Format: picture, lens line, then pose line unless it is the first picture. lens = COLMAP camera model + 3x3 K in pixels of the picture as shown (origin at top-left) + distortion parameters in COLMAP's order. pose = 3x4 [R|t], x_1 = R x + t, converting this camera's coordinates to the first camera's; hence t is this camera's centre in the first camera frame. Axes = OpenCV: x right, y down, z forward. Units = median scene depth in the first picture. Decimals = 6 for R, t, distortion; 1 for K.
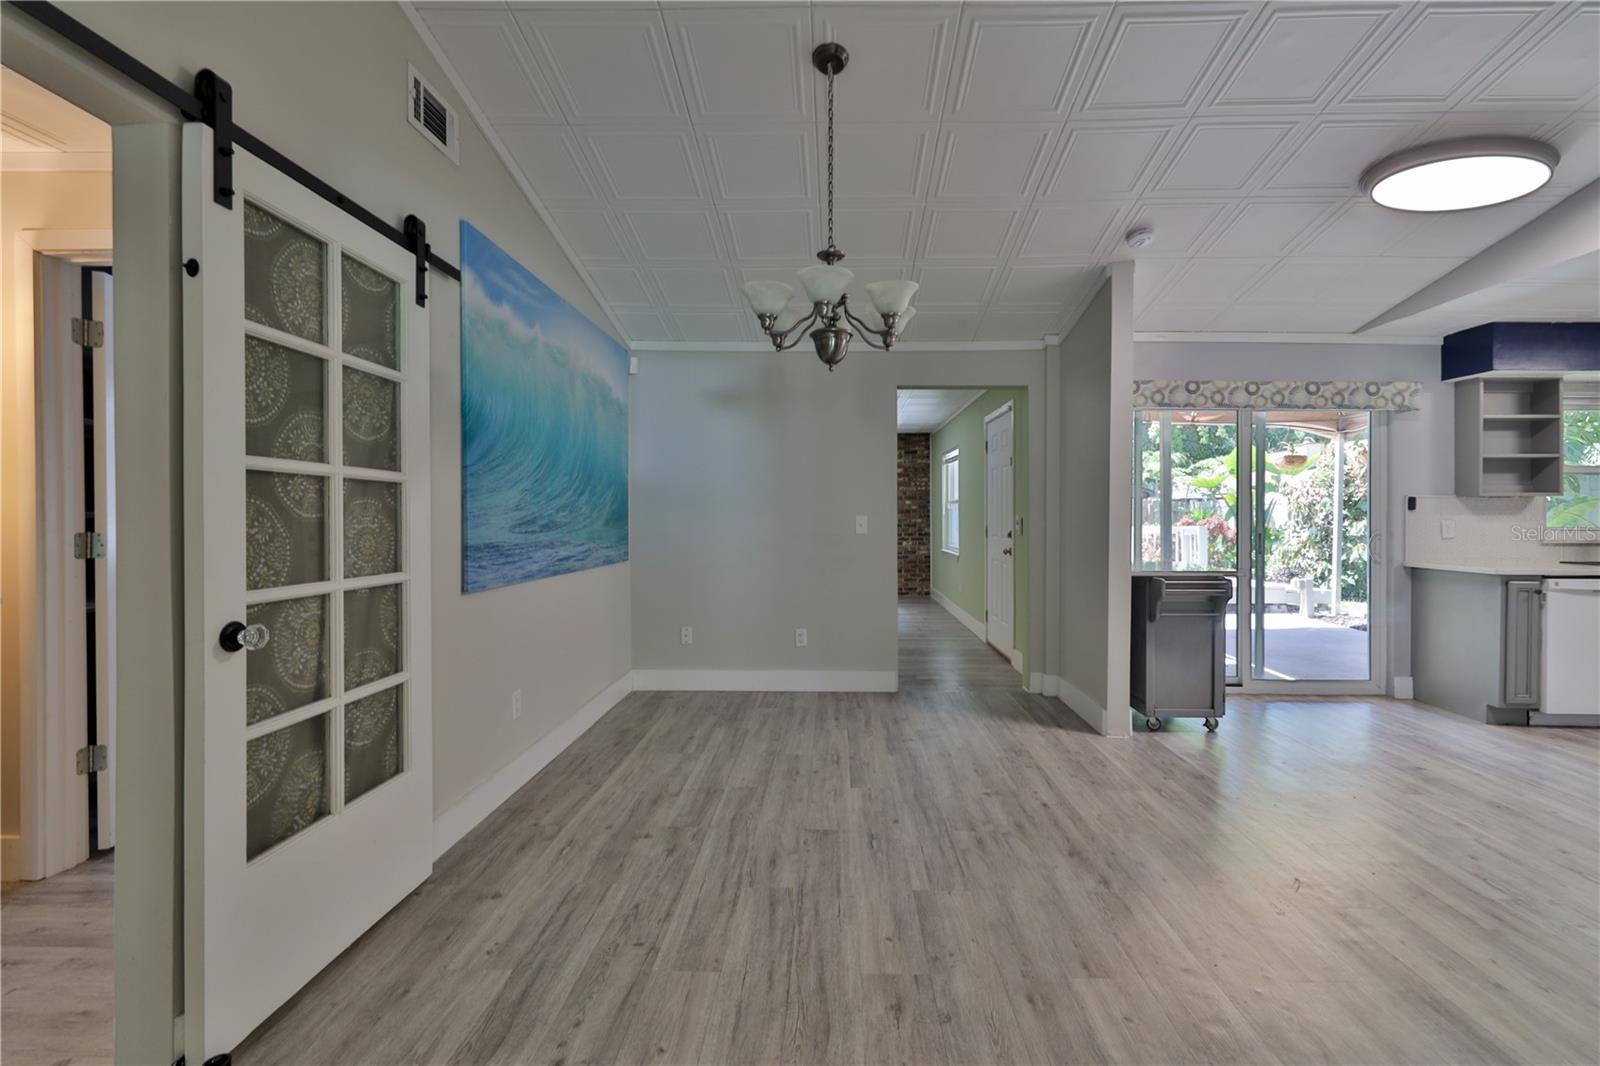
lens RADIAL K [[715.1, 0, 833.5], [0, 715.1, 523.7], [0, 0, 1]] dist [0.000727, 0.000779]
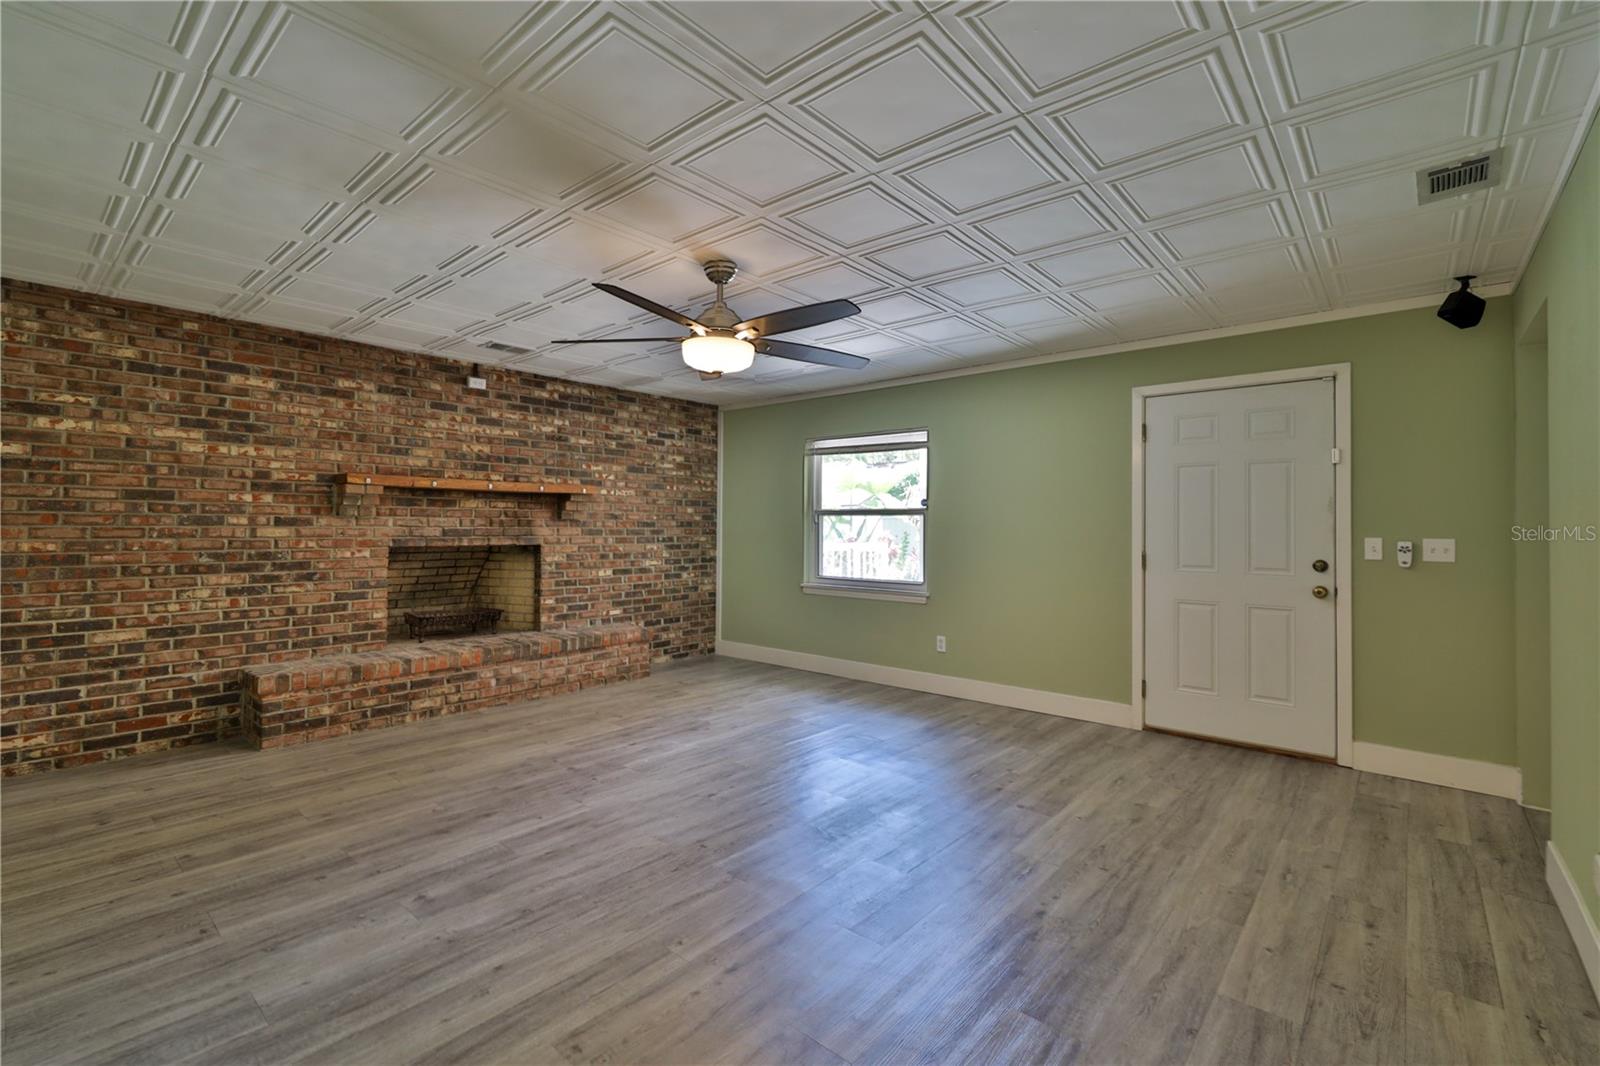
lens RADIAL K [[715.1, 0, 833.5], [0, 715.1, 523.7], [0, 0, 1]] dist [0.000727, 0.000779]
pose [[0.644624, 0.009238, 0.764444, -0.336875], [0.005067, 0.999853, -0.016355, -0.007737], [-0.764483, 0.014417, 0.644482, 0.560386]]
